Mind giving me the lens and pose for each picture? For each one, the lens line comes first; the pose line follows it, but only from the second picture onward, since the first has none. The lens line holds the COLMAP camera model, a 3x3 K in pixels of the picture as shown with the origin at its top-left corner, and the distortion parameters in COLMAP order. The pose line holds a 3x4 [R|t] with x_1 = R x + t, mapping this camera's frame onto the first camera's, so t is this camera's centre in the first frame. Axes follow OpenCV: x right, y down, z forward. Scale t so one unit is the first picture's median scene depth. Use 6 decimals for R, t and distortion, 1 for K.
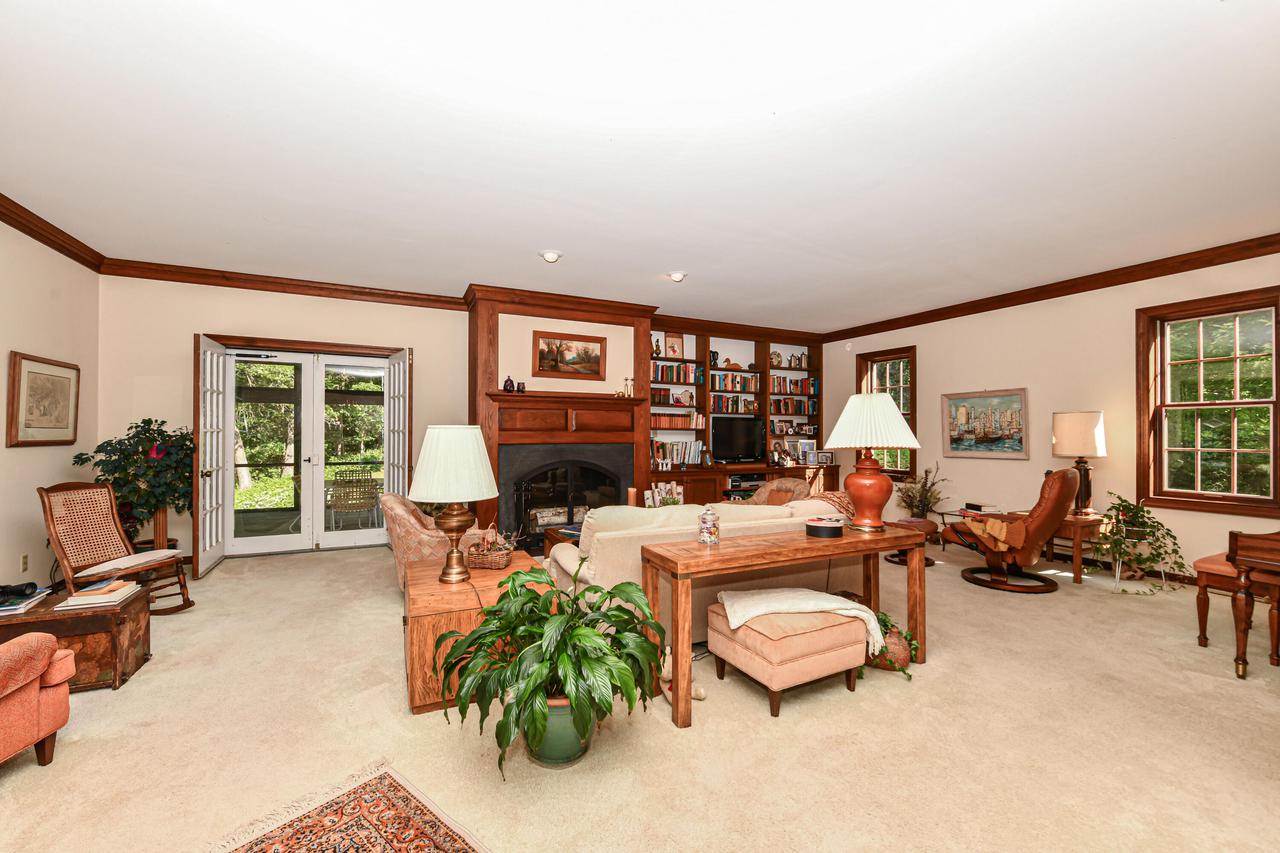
lens RADIAL K [[525.2, 0, 633.4], [0, 525.2, 426.0], [0, 0, 1]] dist [0.005237, 0.000853]
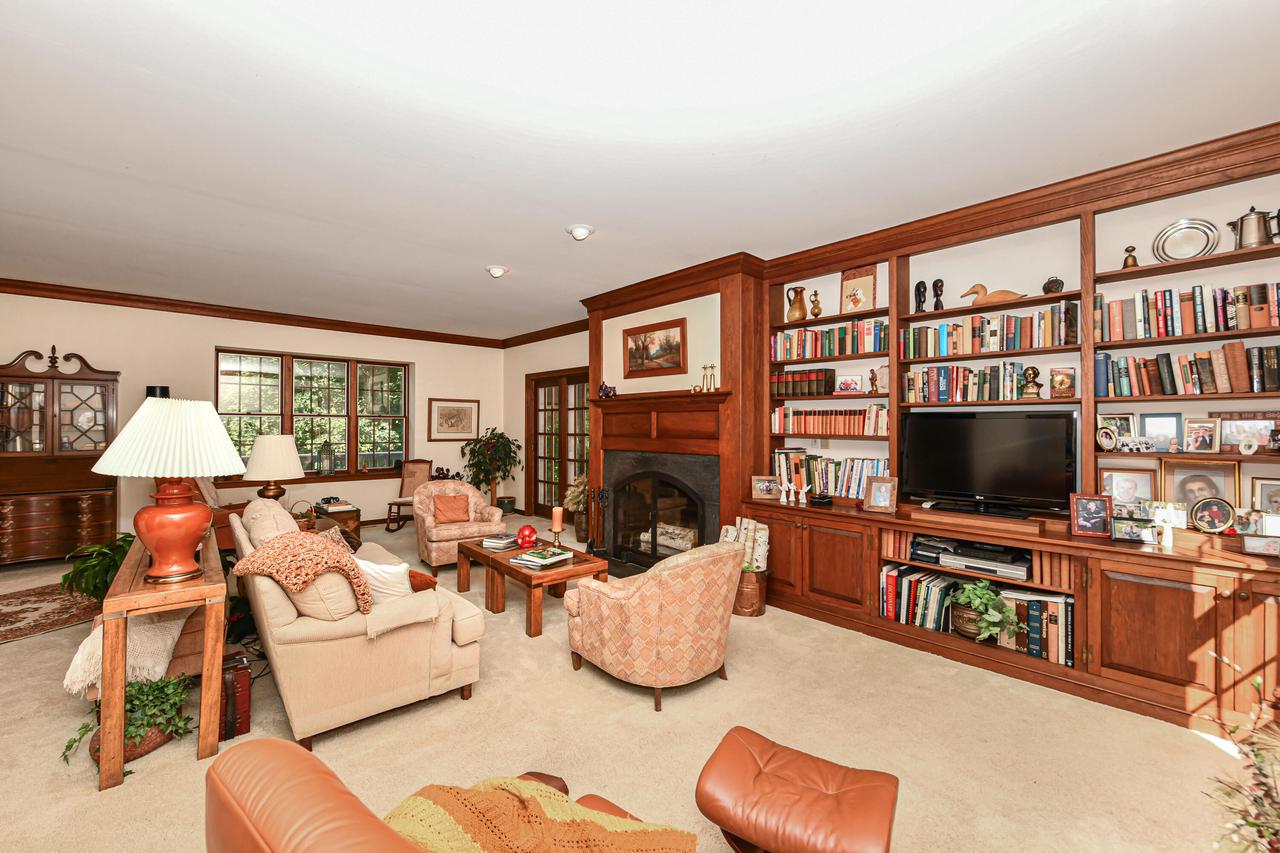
lens RADIAL K [[525.2, 0, 639.6], [0, 525.2, 426.0], [0, 0, 1]] dist [0.005237, 0.000853]
pose [[0.270298, -0.003331, -0.962771, 0.593923], [0.010432, 0.999945, -0.000531, -0.007642], [0.962720, -0.009901, 0.270318, 0.636791]]
